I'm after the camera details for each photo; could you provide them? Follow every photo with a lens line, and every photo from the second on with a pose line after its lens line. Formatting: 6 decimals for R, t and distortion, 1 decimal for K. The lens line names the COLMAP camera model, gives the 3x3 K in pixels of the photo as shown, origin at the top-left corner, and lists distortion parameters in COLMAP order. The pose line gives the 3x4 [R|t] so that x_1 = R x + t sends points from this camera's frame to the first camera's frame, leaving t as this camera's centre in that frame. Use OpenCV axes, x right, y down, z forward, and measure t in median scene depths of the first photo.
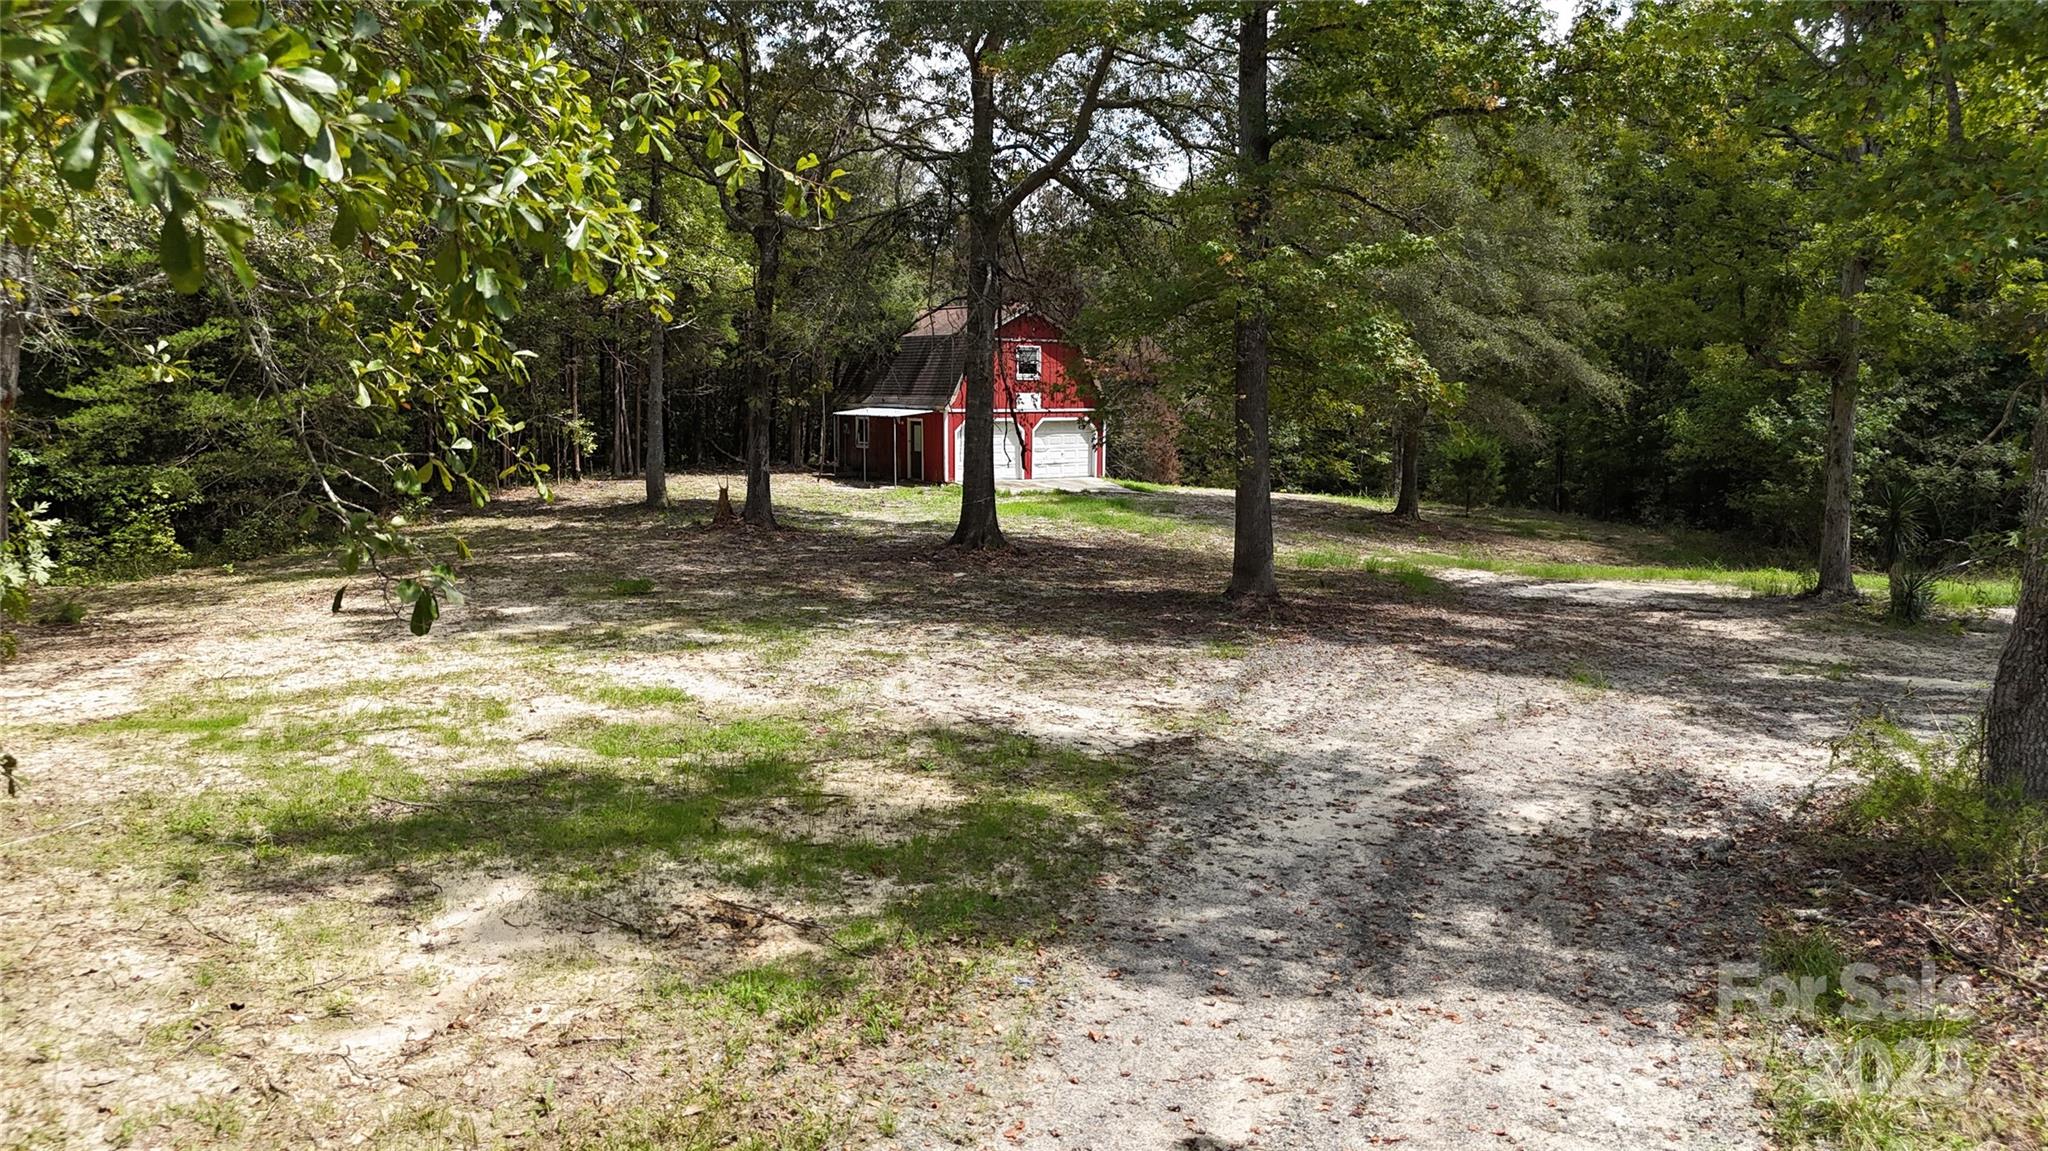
lens RADIAL K [[1486.3, 0, 1024.0], [0, 1486.3, 575.5], [0, 0, 1]] dist [0.096952, -0.107450]
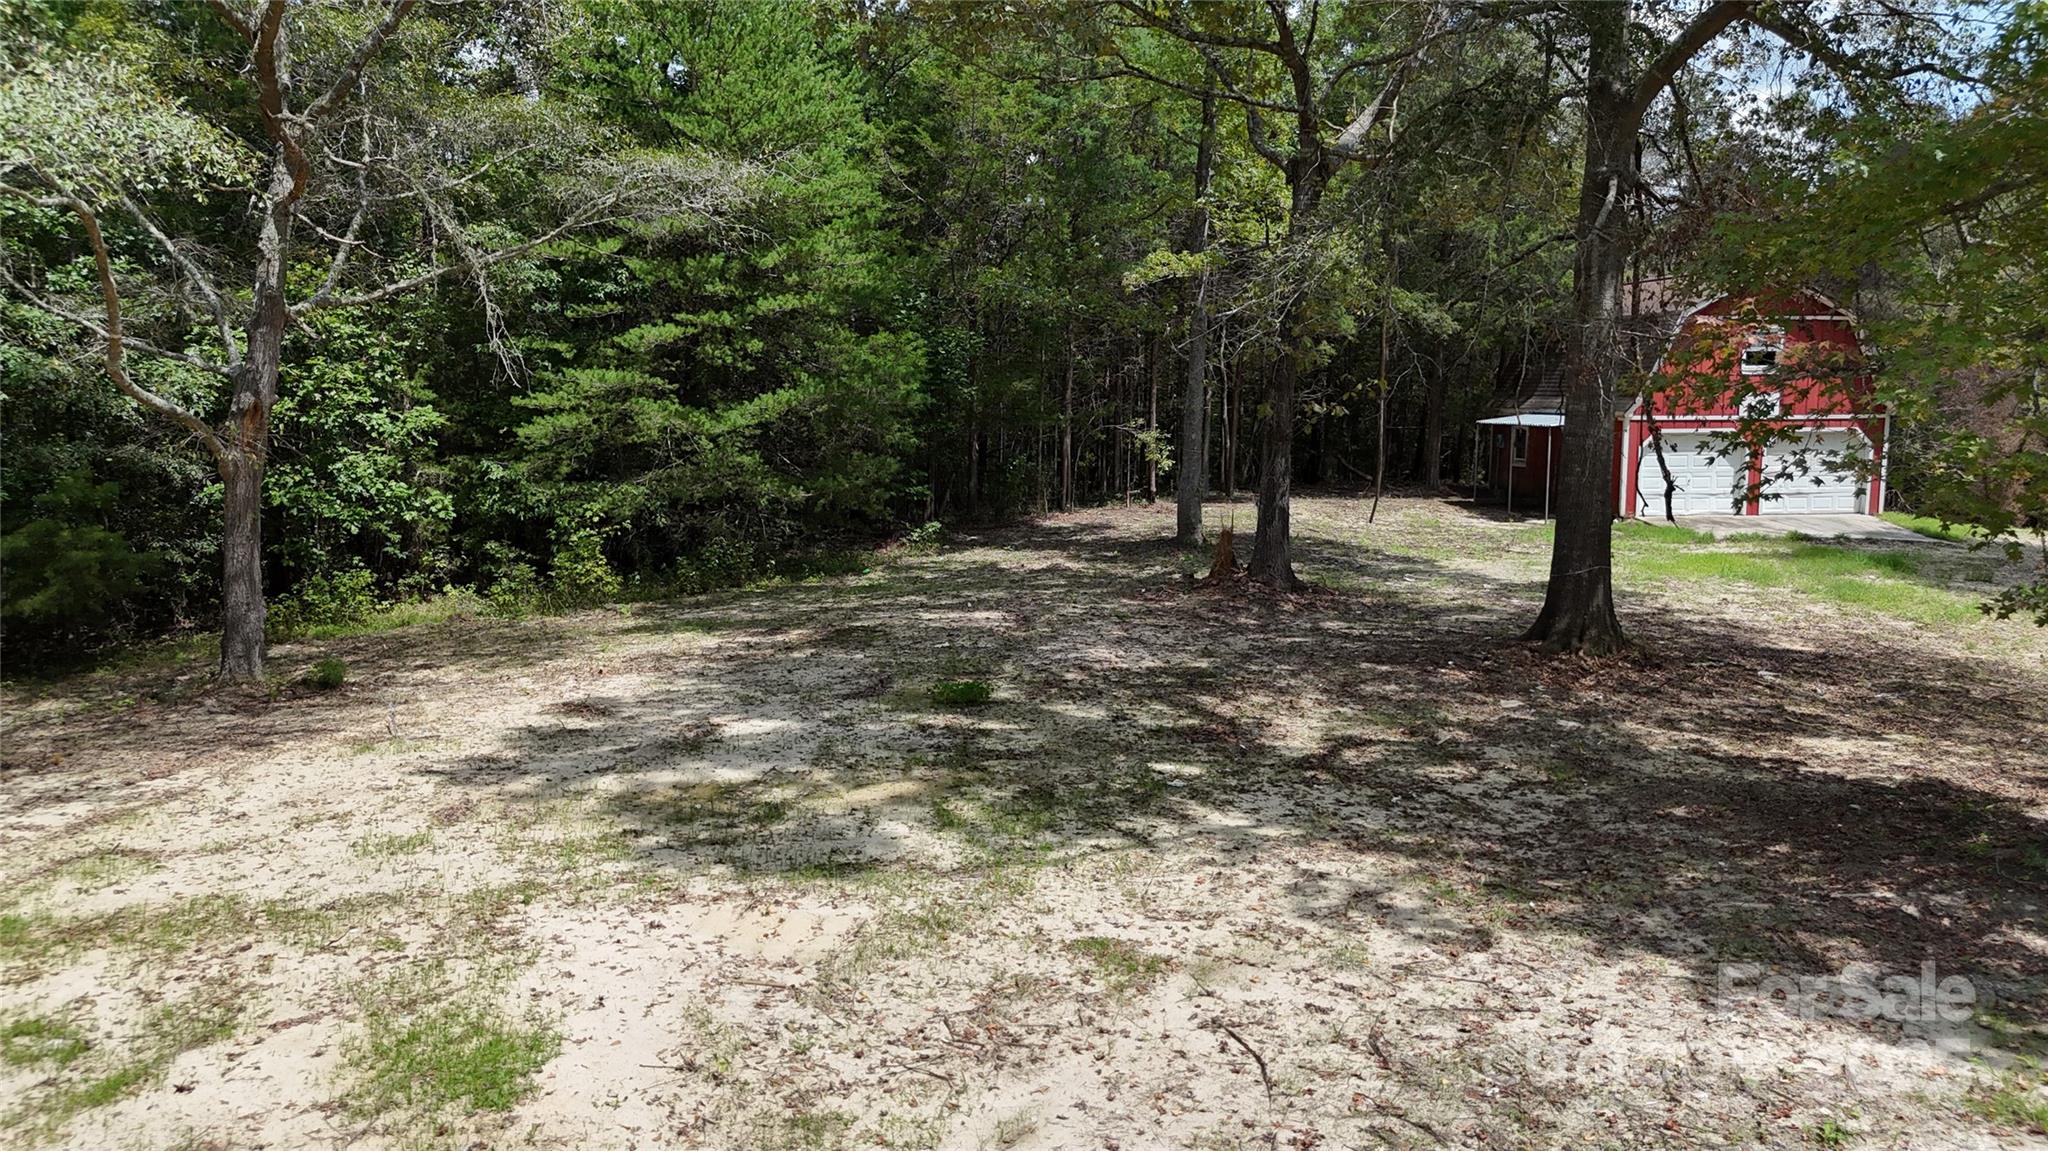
lens RADIAL K [[1486.3, 0, 1024.0], [0, 1486.3, 575.5], [0, 0, 1]] dist [0.096952, -0.107450]
pose [[0.884256, 0.052194, -0.464078, 0.042607], [-0.054237, 0.998488, 0.008955, -0.032620], [0.463843, 0.017252, 0.885749, 0.279924]]
